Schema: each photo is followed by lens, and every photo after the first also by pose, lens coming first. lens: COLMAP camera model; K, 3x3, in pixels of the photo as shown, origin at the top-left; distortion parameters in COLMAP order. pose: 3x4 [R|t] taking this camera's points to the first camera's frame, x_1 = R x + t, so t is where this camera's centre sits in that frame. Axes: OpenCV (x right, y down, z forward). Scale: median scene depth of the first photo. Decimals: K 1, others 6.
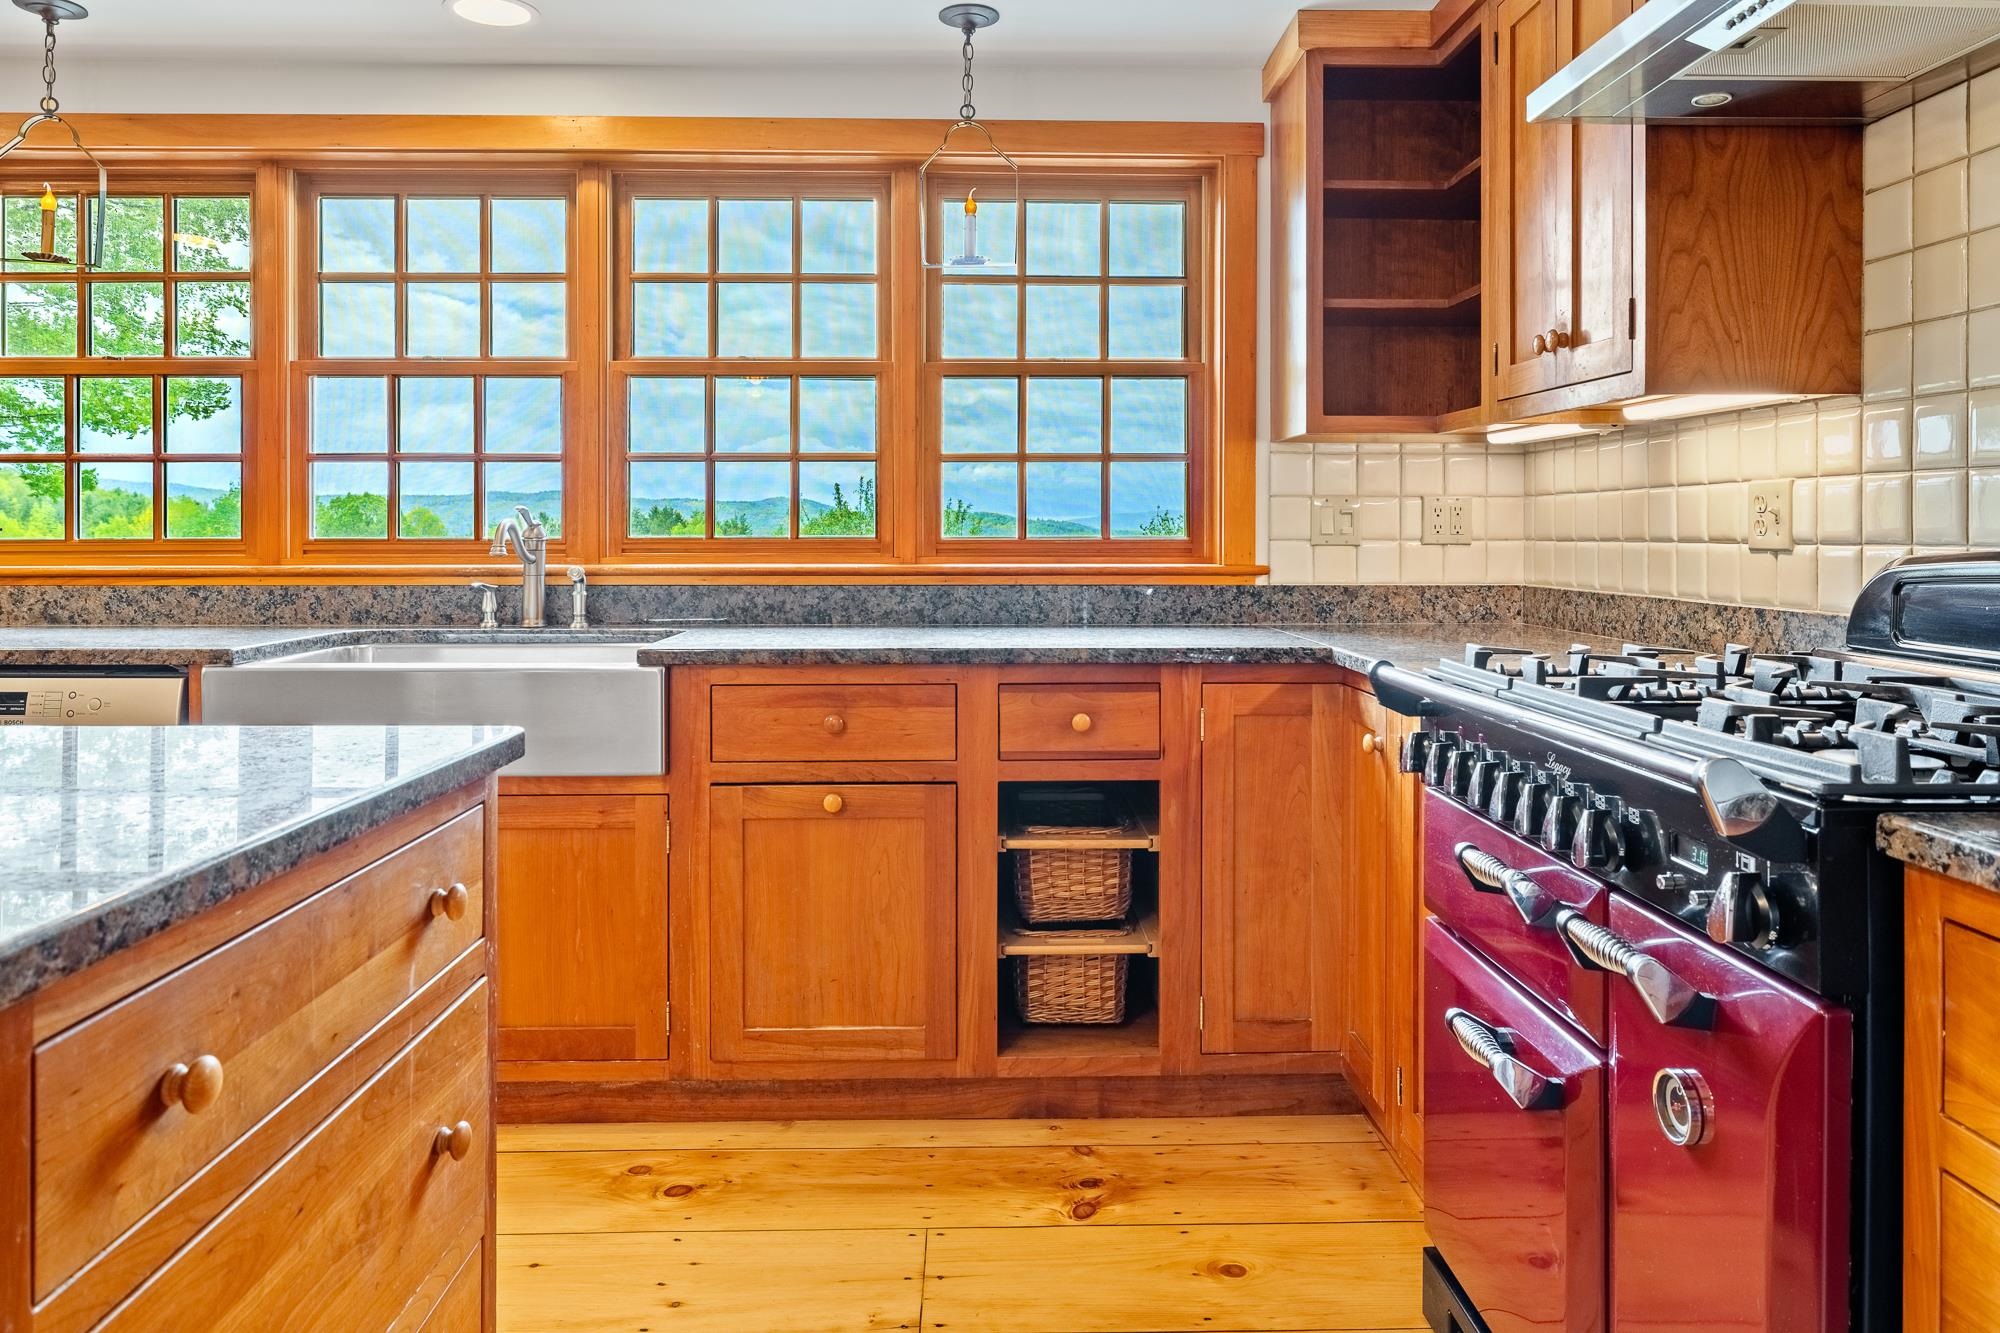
lens RADIAL K [[1334.1, 0, 1013.6], [0, 1334.1, 534.5], [0, 0, 1]] dist [-0.004095, -0.001084]
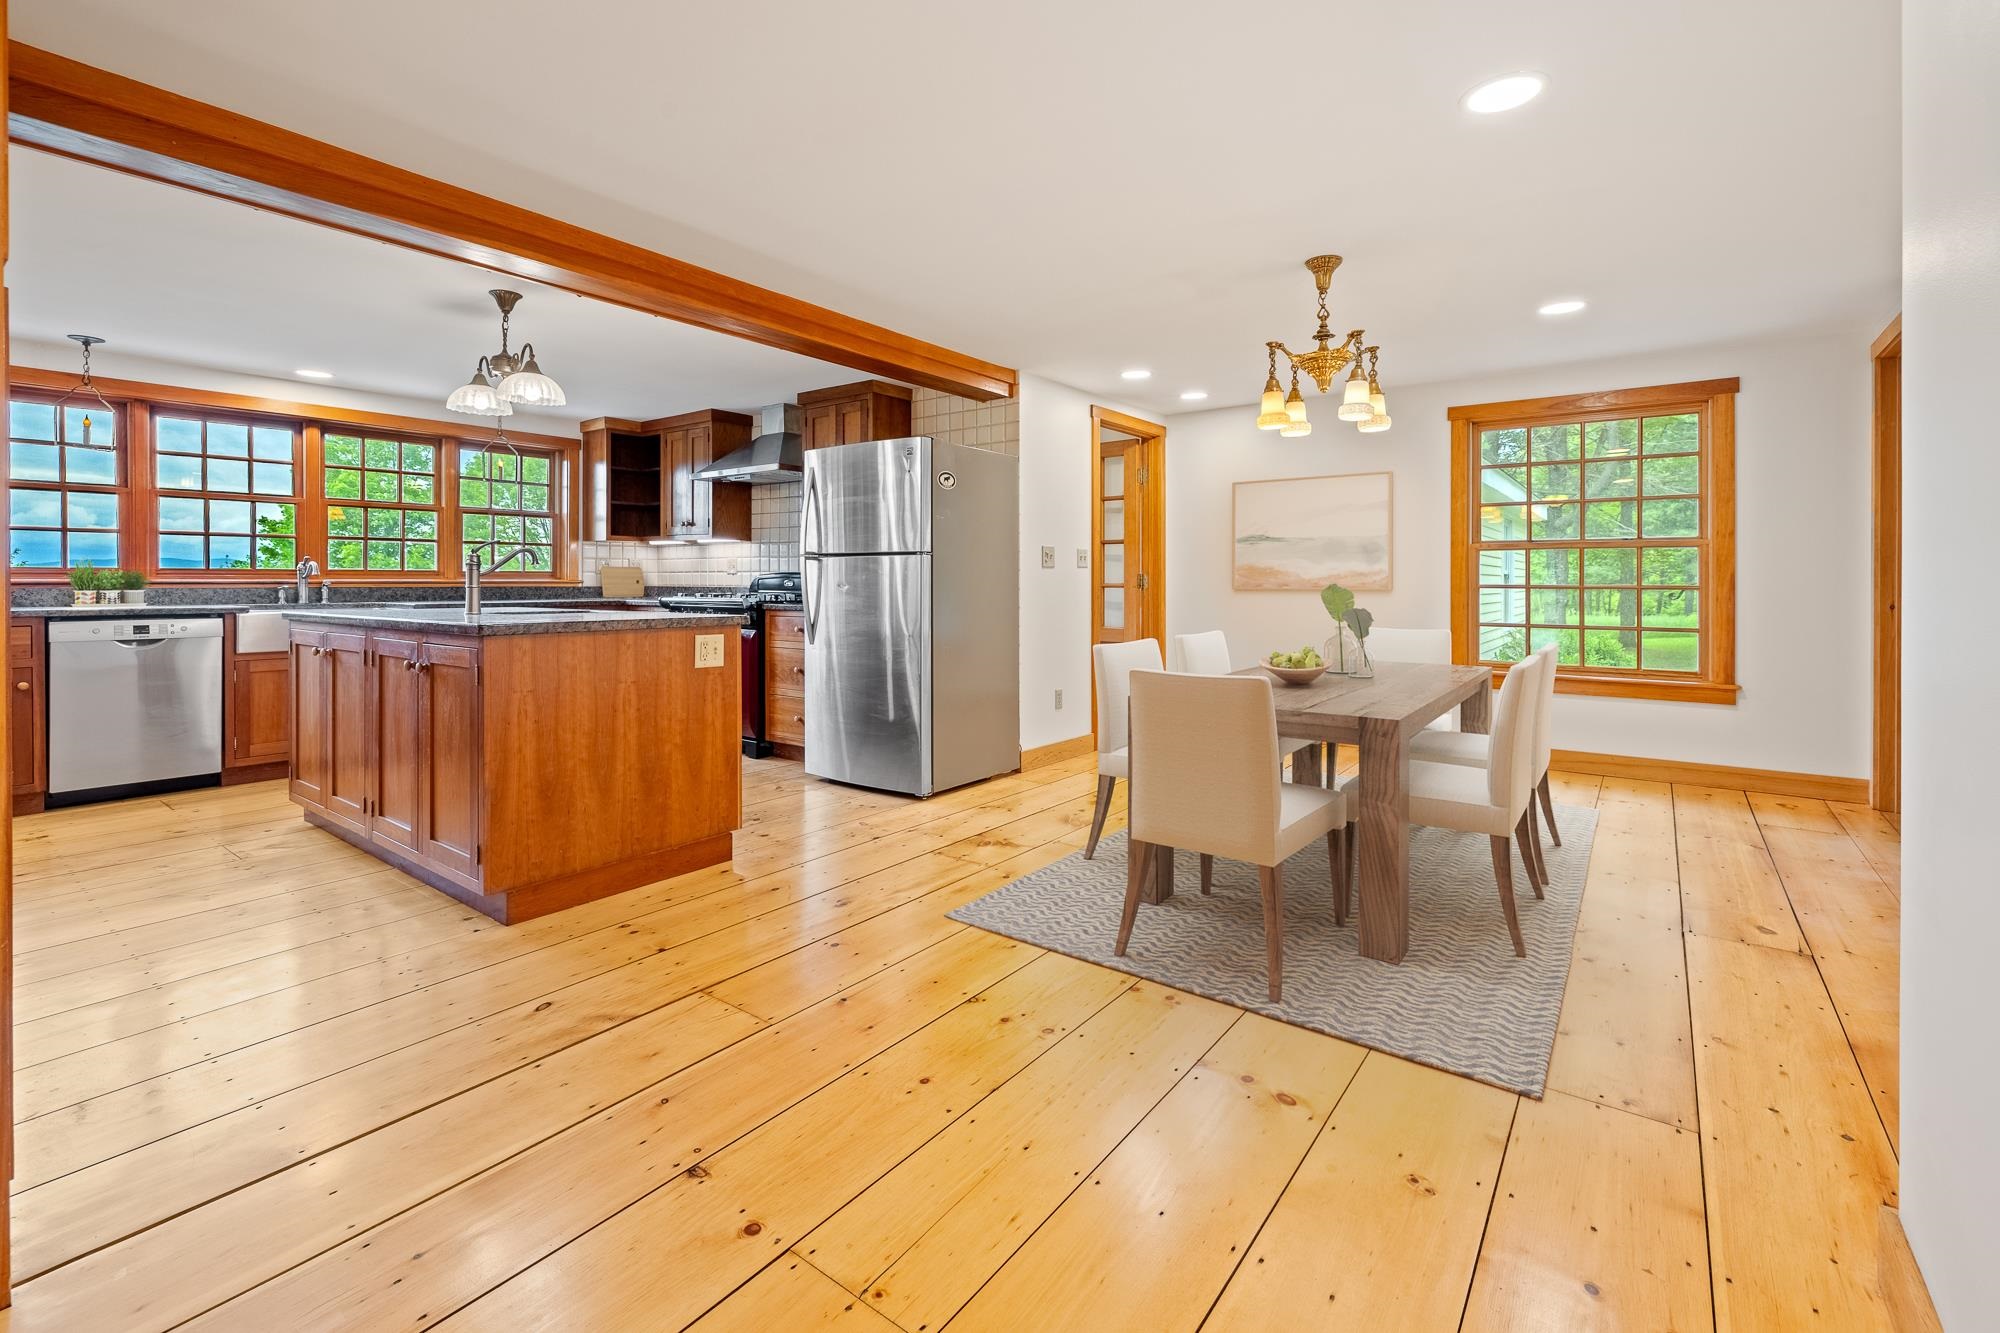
lens RADIAL K [[867.7, 0, 995.3], [0, 867.7, 590.2], [0, 0, 1]] dist [-0.001136, 0.000414]
pose [[0.630881, -0.008402, 0.775834, -0.972427], [-0.000714, 0.999935, 0.011410, 0.028353], [-0.775879, -0.007752, 0.630834, -1.304116]]
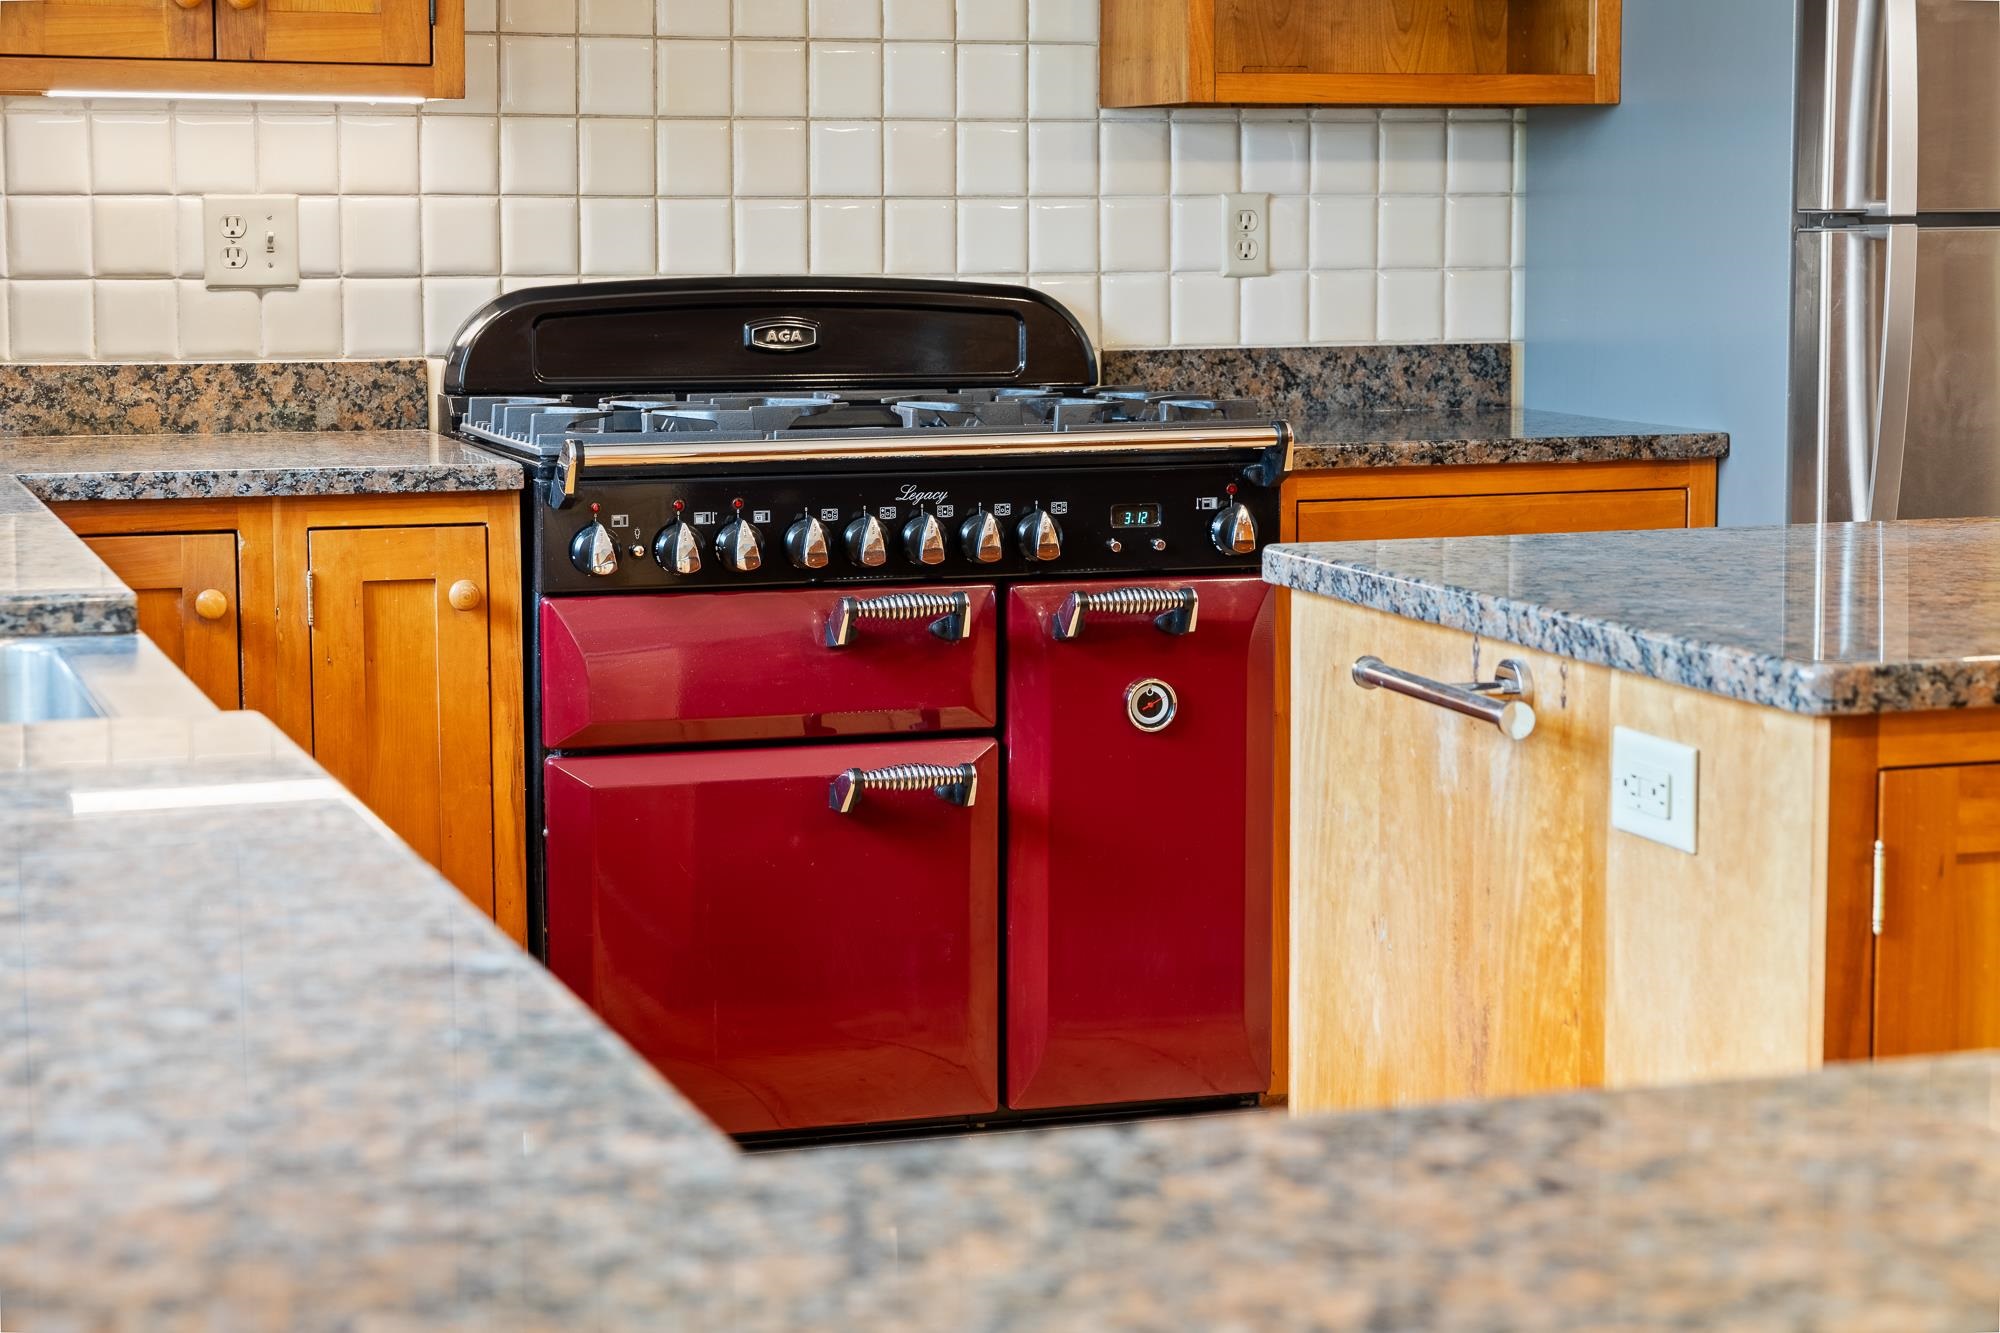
lens RADIAL K [[3843.1, 0, 1000.0], [0, 3843.1, 666.5], [0, 0, 1]] dist [0.050631, 0.211408]
pose [[-0.283590, -0.118646, 0.951578, -1.476269], [0.003568, 0.992179, 0.124771, -0.040791], [-0.958939, 0.038779, -0.280949, 1.050706]]
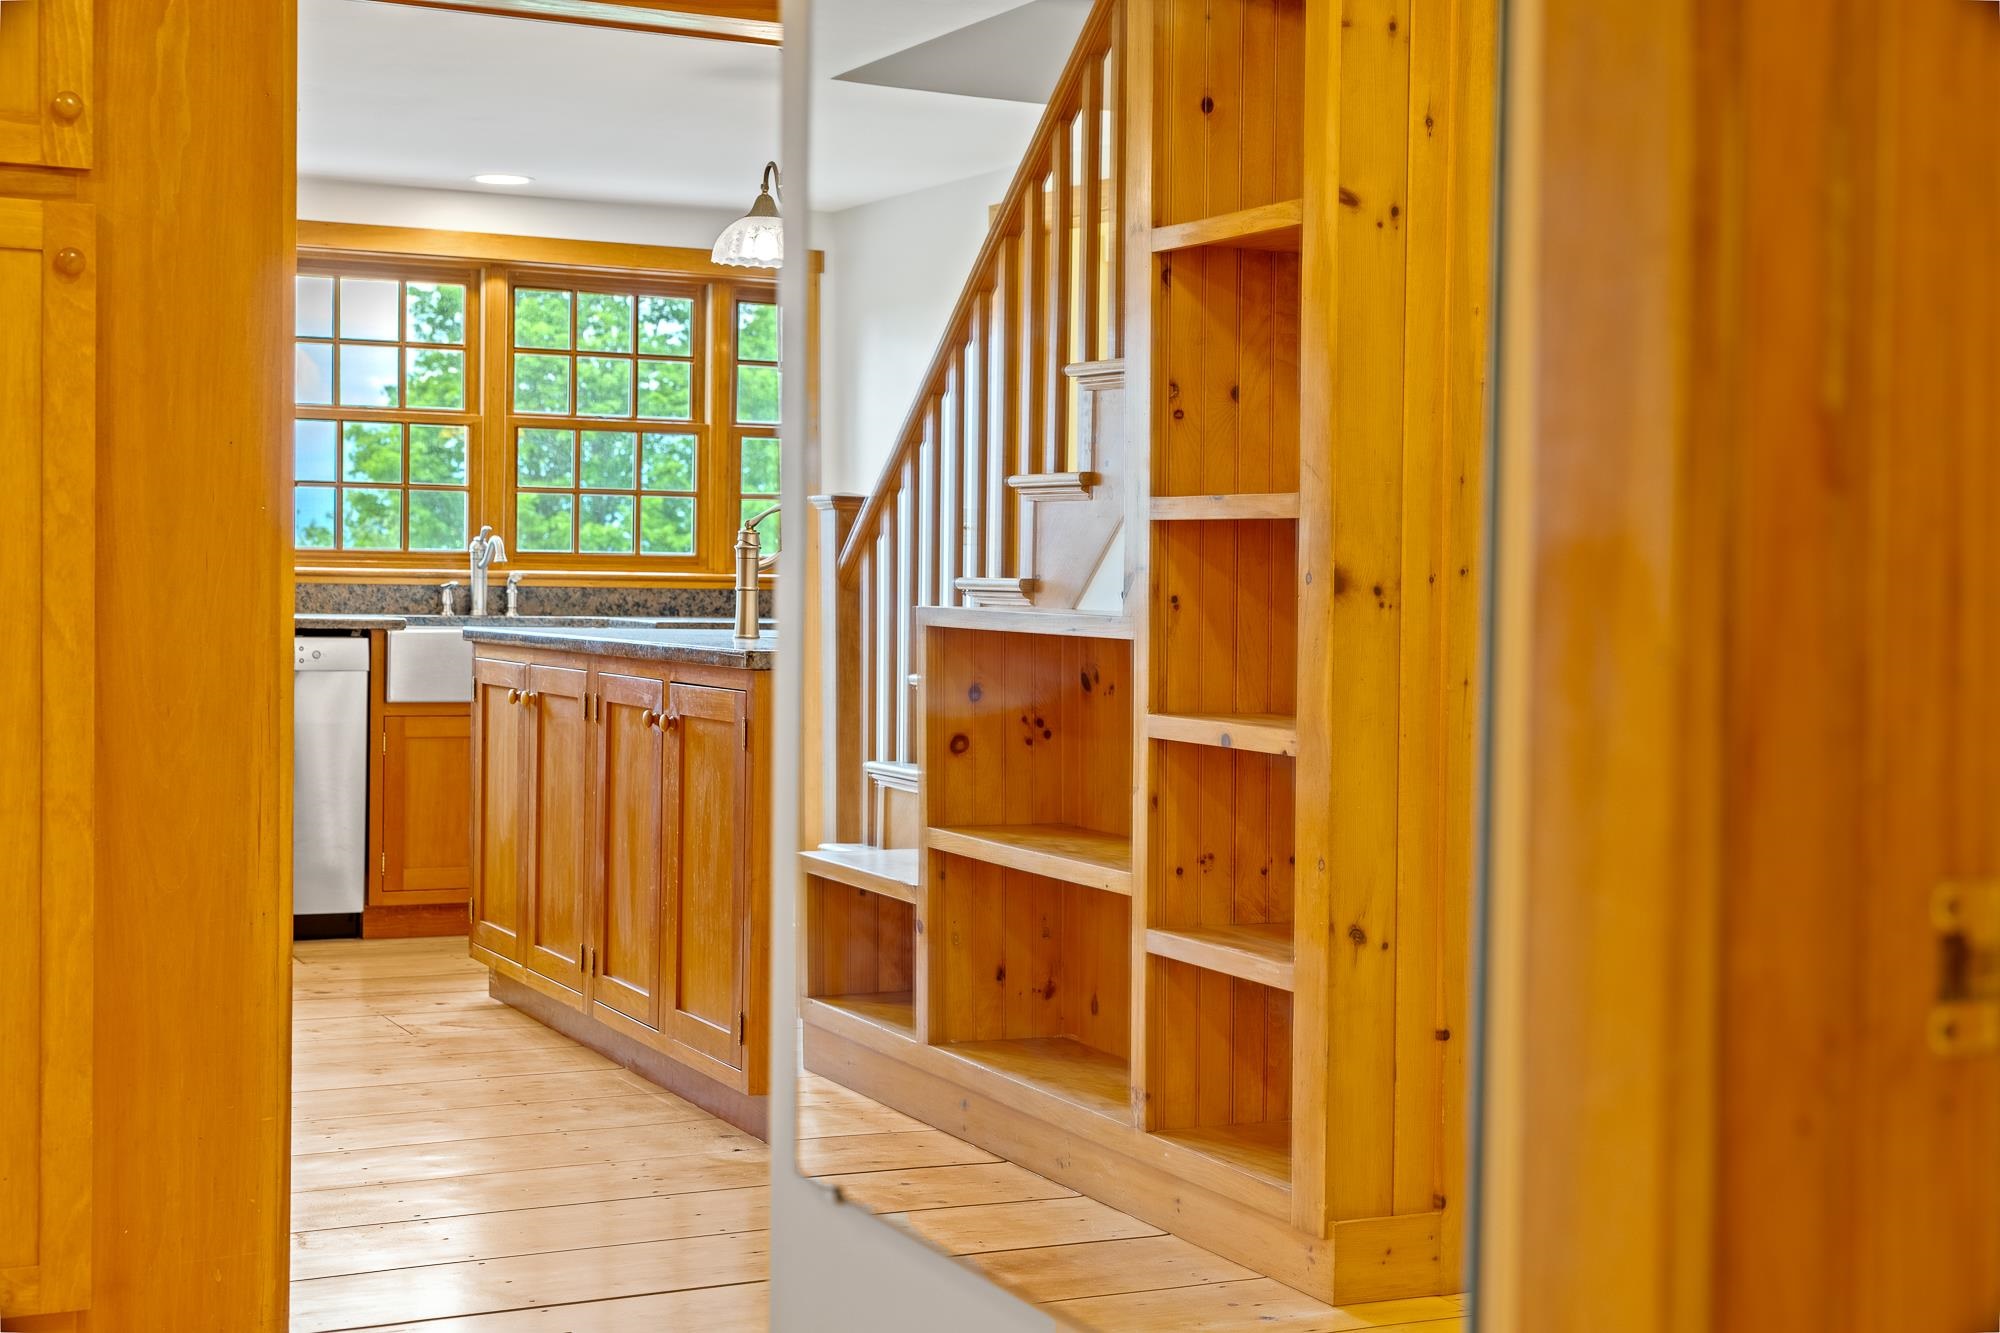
lens RADIAL K [[2642.0, 0, 1003.1], [0, 2642.0, 706.6], [0, 0, 1]] dist [0.028547, 0.026629]
pose [[0.908640, -0.006948, 0.417522, -1.191998], [-0.015082, 0.998663, 0.049439, 0.024327], [-0.417307, -0.051219, 0.907321, -1.993446]]
